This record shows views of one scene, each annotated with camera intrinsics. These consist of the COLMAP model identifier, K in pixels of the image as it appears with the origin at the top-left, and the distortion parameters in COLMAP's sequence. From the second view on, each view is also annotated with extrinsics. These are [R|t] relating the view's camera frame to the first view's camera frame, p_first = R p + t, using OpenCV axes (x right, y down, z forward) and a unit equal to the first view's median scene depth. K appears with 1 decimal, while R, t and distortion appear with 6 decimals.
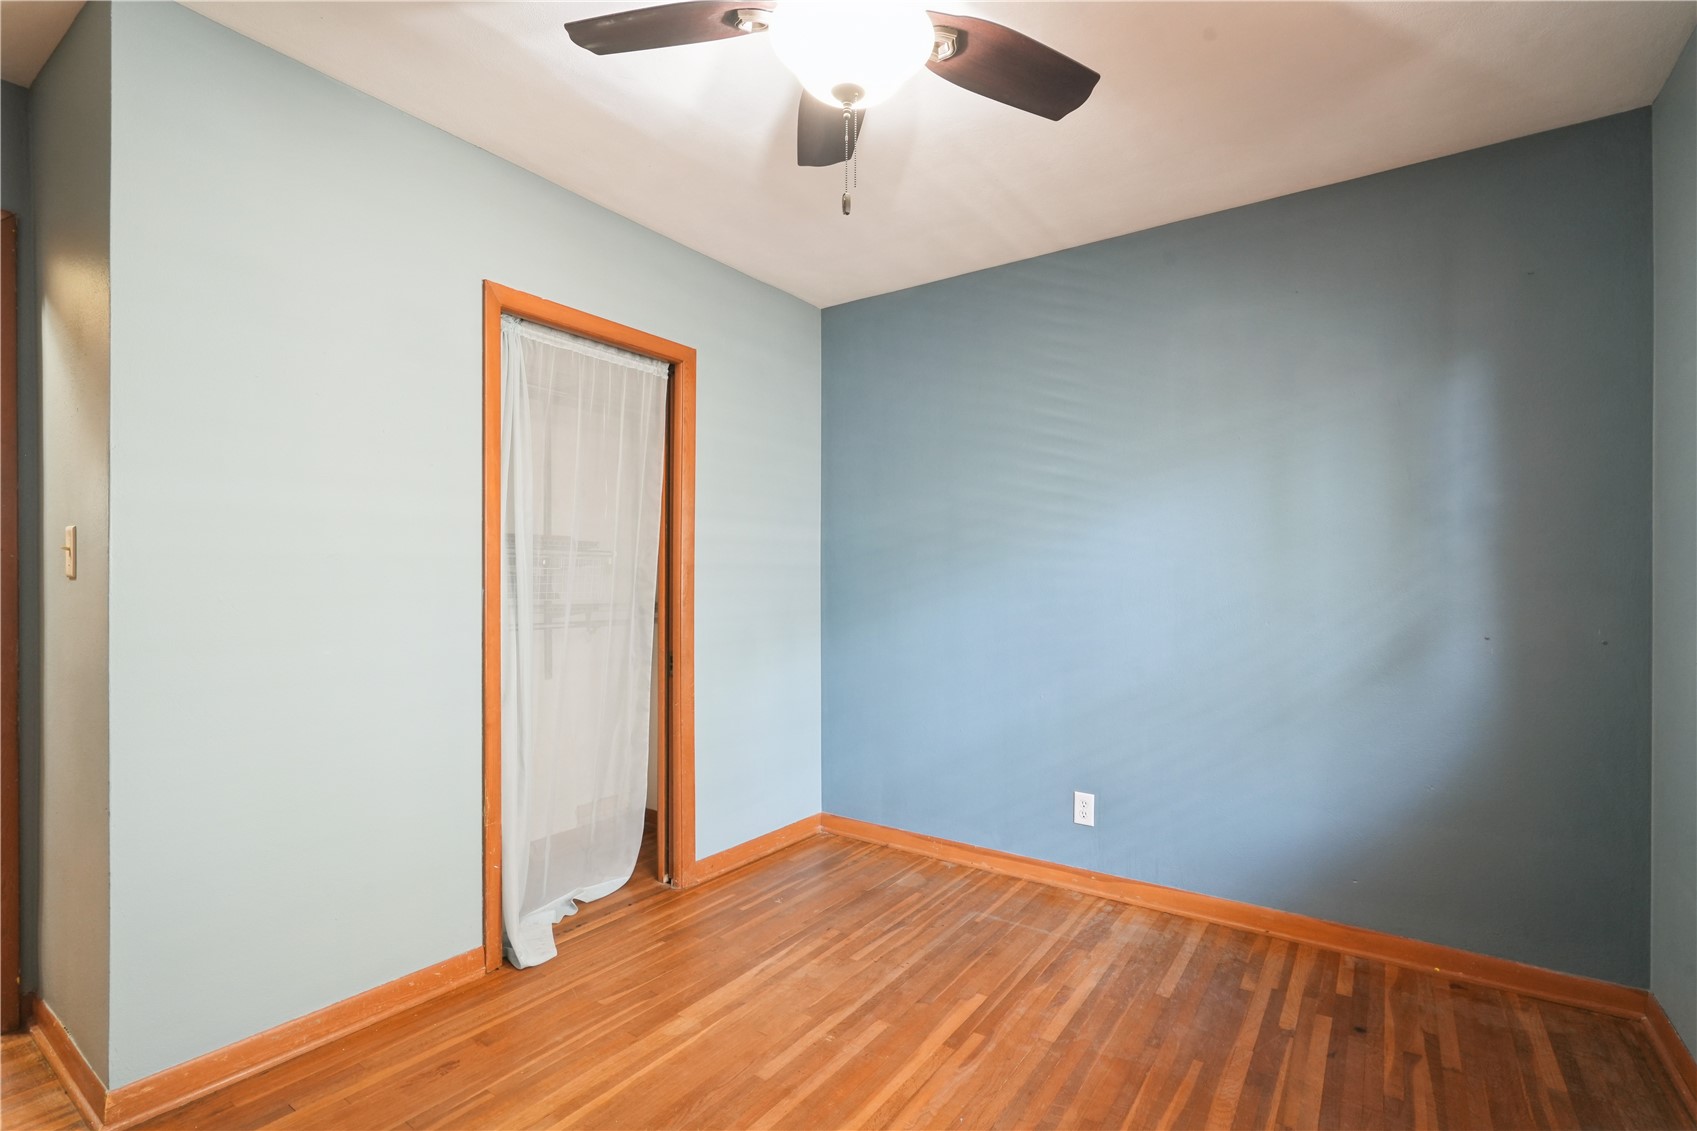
lens RADIAL K [[772.7, 0, 850.5], [0, 772.7, 572.1], [0, 0, 1]] dist [0.010315, -0.001162]
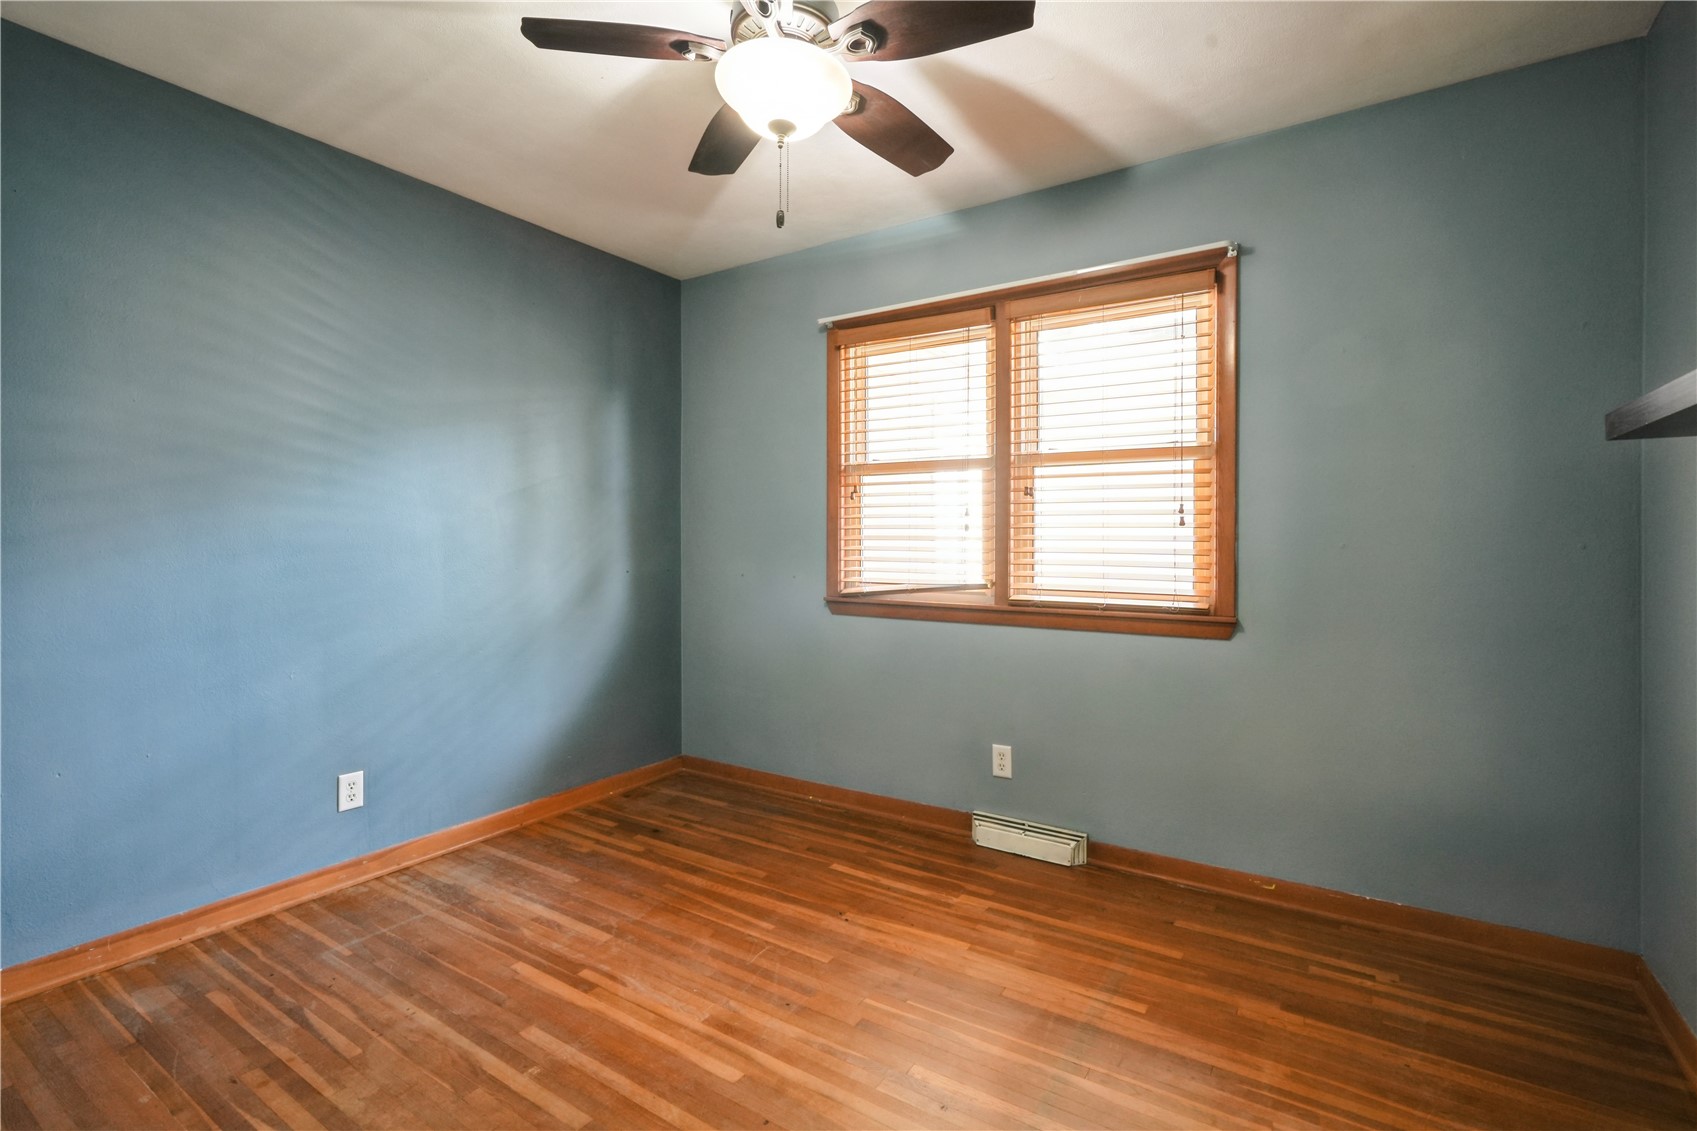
lens RADIAL K [[772.7, 0, 826.6], [0, 772.7, 535.4], [0, 0, 1]] dist [0.010315, -0.001162]
pose [[-0.000542, 0.006947, 0.999976, -0.714722], [-0.013587, 0.999884, -0.006953, 0.013853], [-0.999908, -0.013591, -0.000448, 0.557873]]
